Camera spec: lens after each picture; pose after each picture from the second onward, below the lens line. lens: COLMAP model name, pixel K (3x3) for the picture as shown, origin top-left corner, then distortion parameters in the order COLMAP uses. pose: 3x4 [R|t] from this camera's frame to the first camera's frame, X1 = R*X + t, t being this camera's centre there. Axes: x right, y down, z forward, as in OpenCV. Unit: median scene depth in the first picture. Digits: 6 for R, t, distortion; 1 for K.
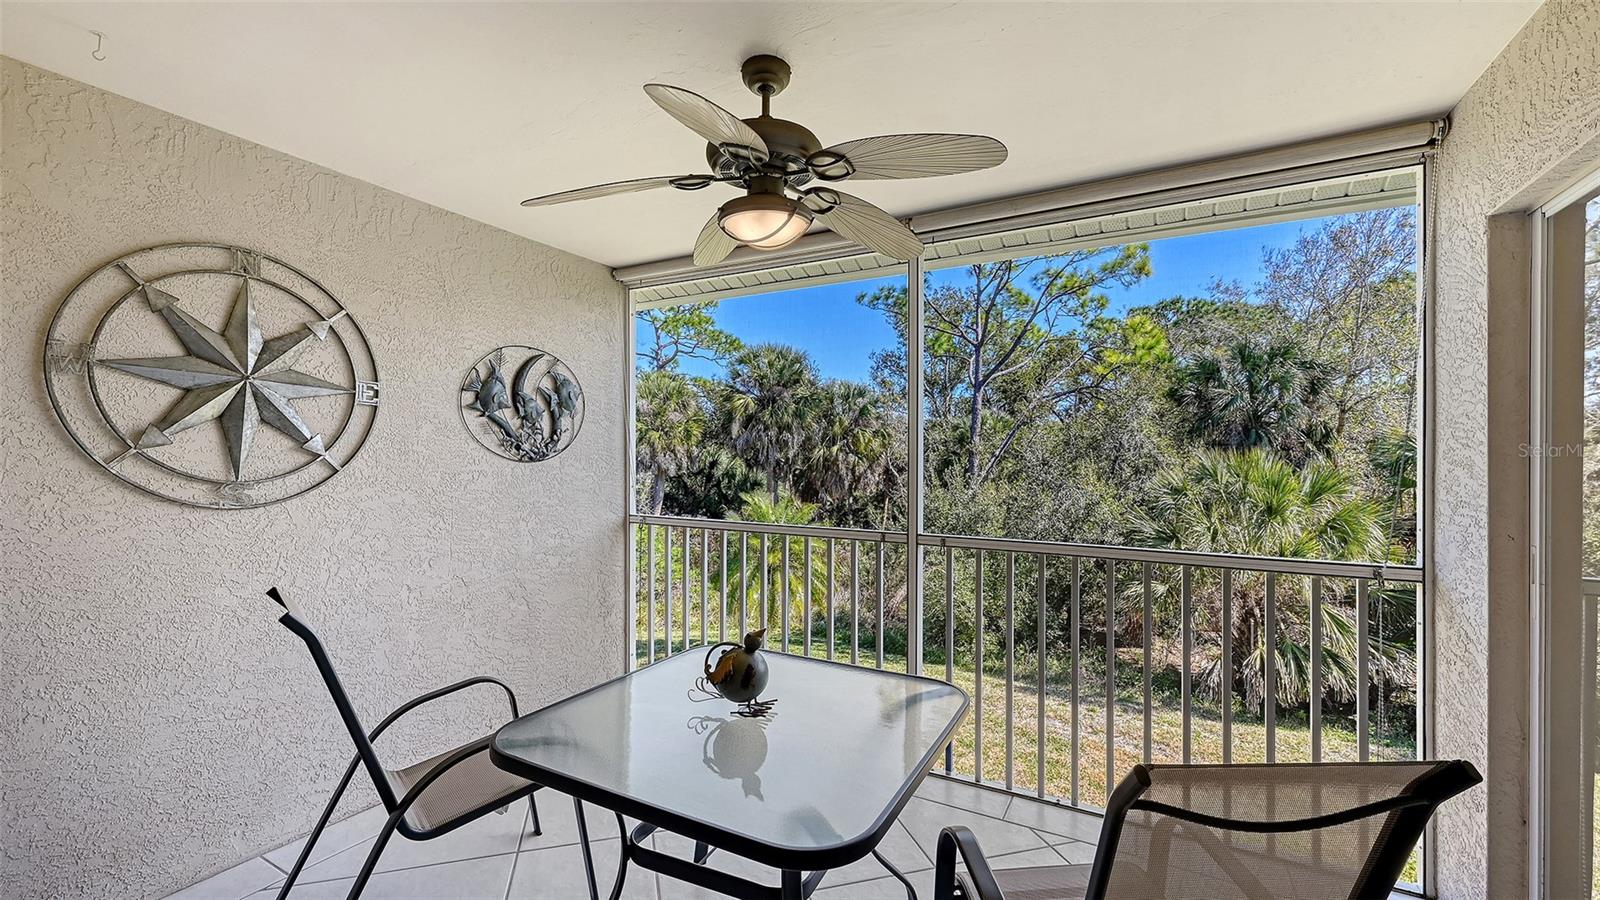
lens RADIAL K [[668.1, 0, 770.8], [0, 668.1, 443.2], [0, 0, 1]] dist [0.001065, -0.000368]
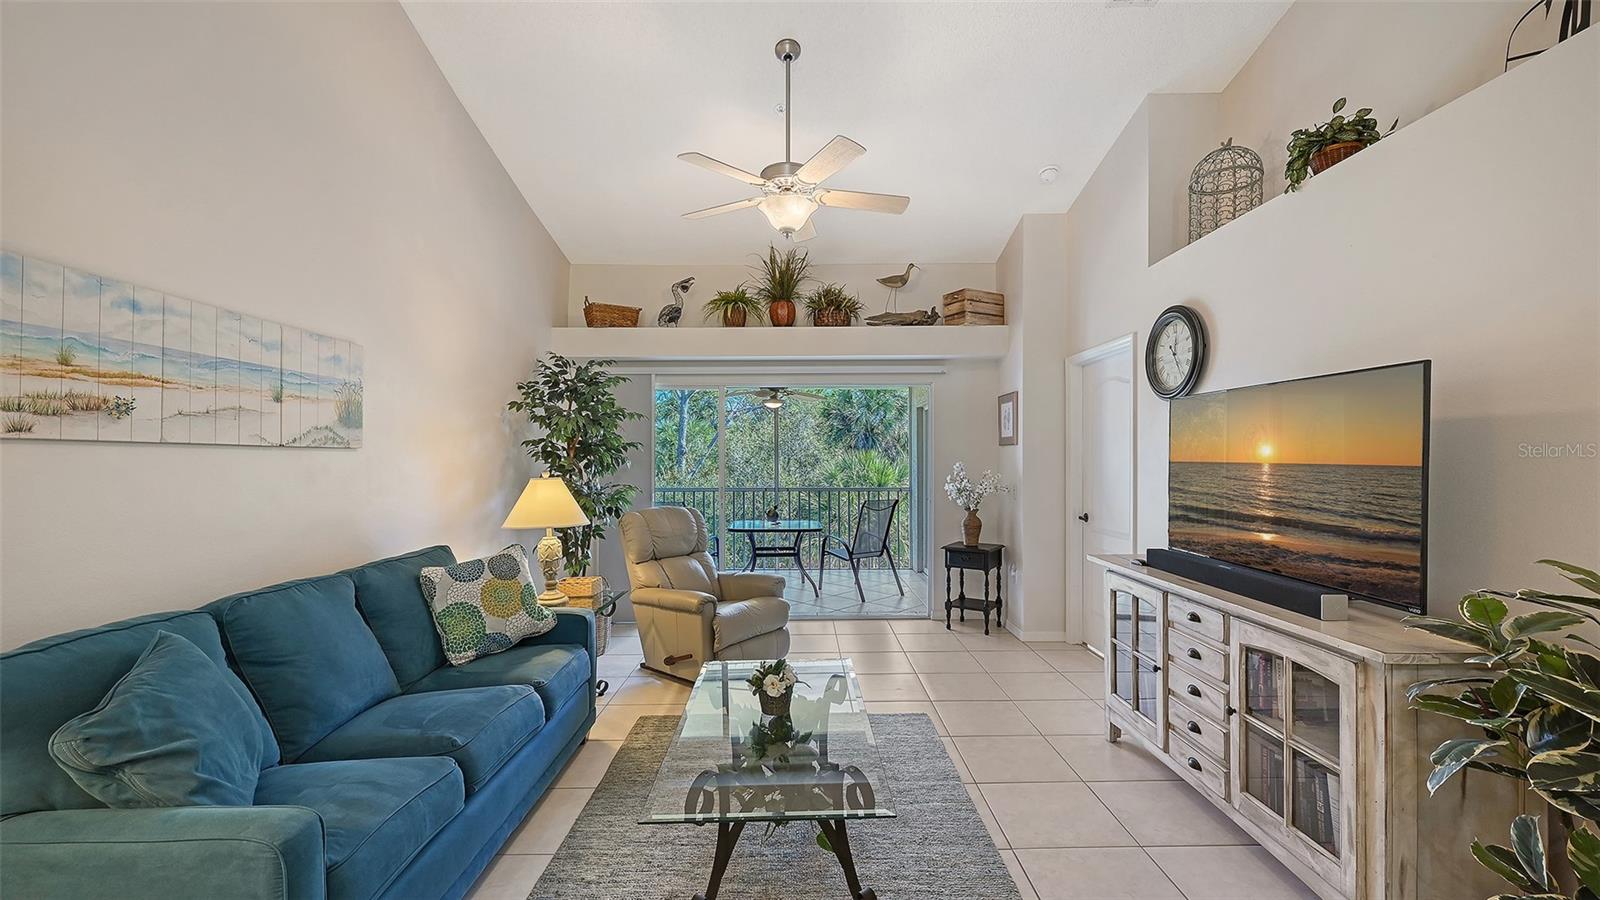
lens RADIAL K [[638.1, 0, 802.7], [0, 638.1, 453.3], [0, 0, 1]] dist [-0.001060, -0.000062]
pose [[0.863975, -0.005463, 0.503504, -0.857450], [-0.003082, 0.999865, 0.016137, -0.043987], [-0.503525, -0.015494, 0.863842, -1.082766]]
